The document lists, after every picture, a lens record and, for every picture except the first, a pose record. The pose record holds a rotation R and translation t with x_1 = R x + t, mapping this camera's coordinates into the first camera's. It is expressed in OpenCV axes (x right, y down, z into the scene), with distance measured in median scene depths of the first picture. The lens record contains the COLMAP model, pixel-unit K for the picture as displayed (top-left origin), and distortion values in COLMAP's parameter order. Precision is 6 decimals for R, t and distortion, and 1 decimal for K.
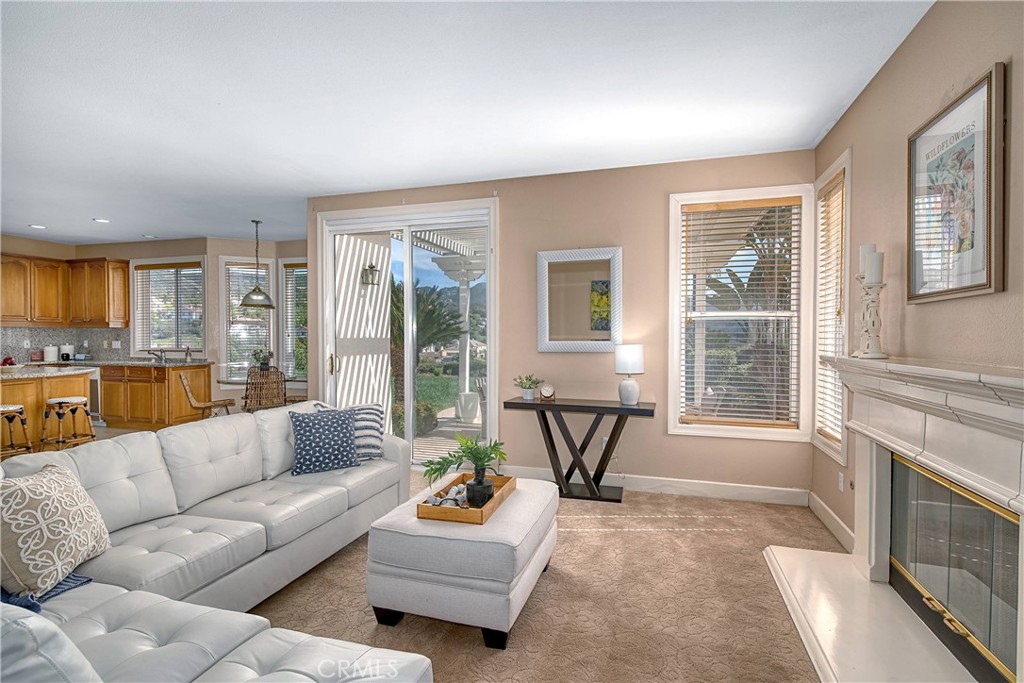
lens RADIAL K [[493.8, 0, 512.0], [0, 493.8, 341.5], [0, 0, 1]] dist [0.002219, 0.000460]
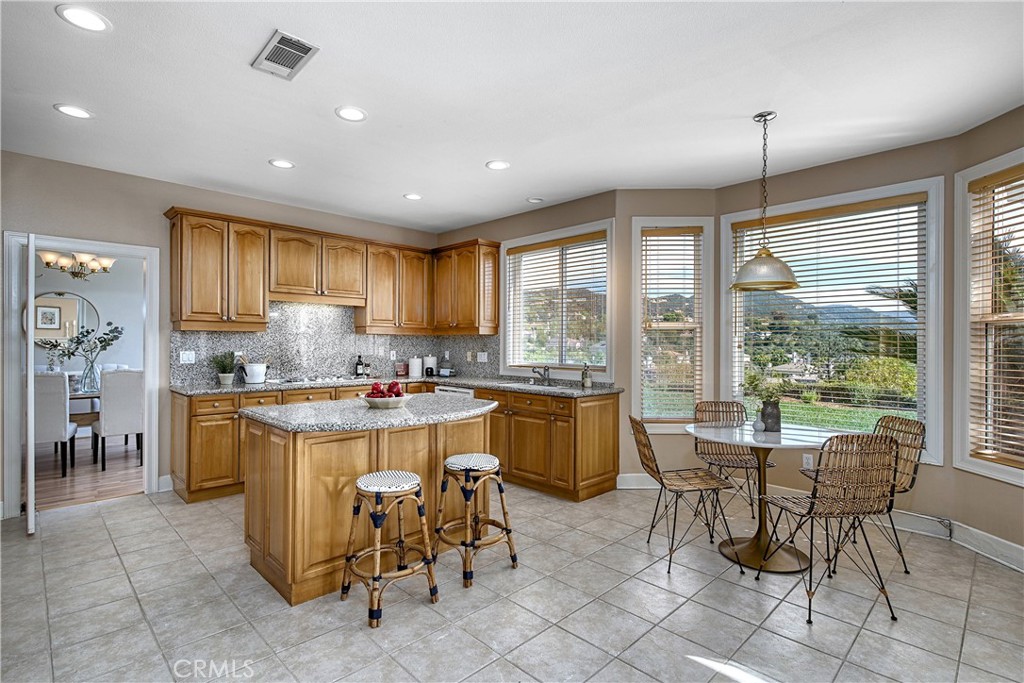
lens RADIAL K [[493.8, 0, 512.0], [0, 493.8, 341.5], [0, 0, 1]] dist [0.002219, 0.000460]
pose [[0.882402, 0.001090, -0.470494, -0.426549], [-0.009922, 0.999818, -0.016293, -0.006018], [0.470391, 0.019046, 0.882253, 0.376879]]
